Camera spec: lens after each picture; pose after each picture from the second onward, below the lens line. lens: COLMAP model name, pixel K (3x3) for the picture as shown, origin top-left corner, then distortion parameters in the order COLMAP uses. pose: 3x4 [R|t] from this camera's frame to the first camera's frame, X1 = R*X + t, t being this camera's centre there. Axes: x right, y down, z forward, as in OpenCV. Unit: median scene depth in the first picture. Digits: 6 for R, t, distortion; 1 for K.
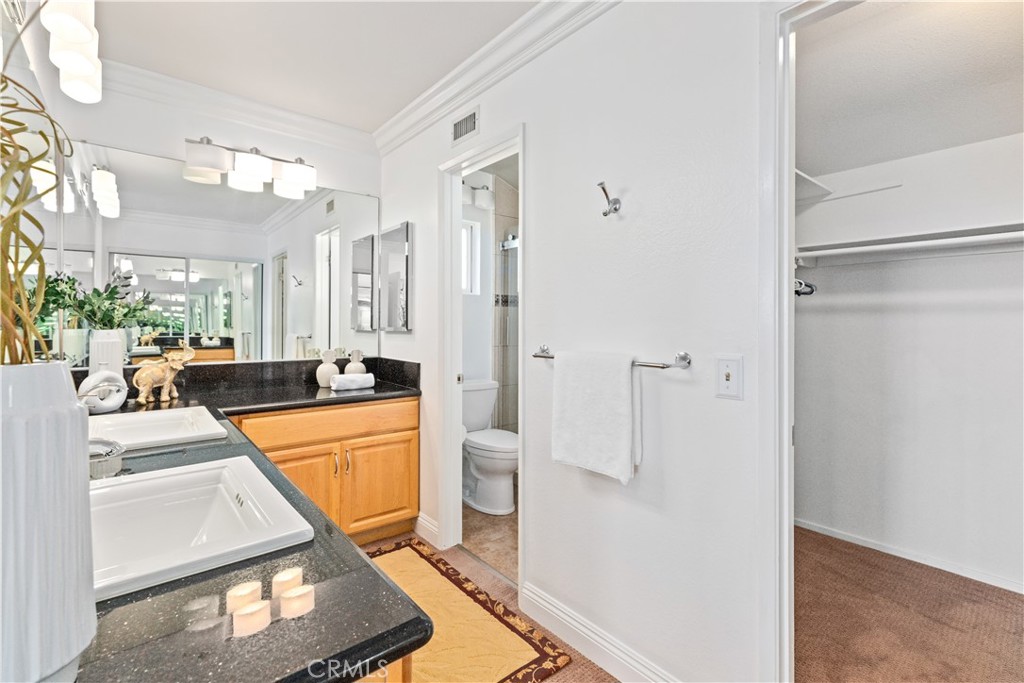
lens RADIAL K [[455.4, 0, 508.8], [0, 455.4, 335.2], [0, 0, 1]] dist [0.002269, 0.000343]
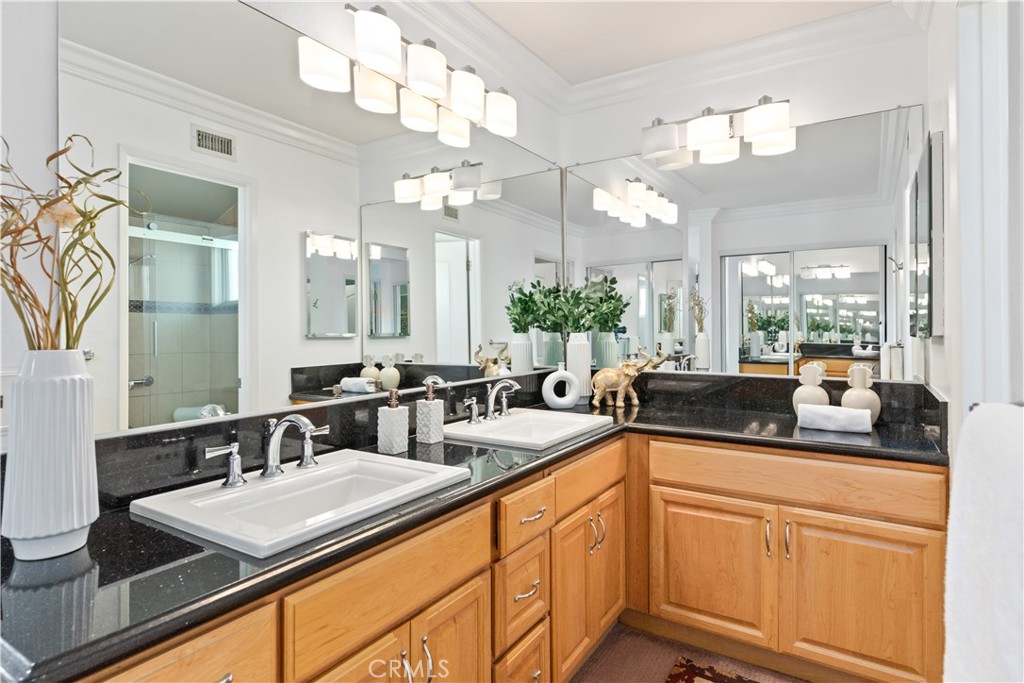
lens RADIAL K [[558.1, 0, 509.5], [0, 558.1, 331.3], [0, 0, 1]] dist [0.000247, -0.000692]
pose [[0.302108, -0.000235, -0.953274, 0.265608], [-0.021471, 0.999745, -0.007051, -0.002327], [0.953032, 0.022598, 0.302026, 0.364813]]
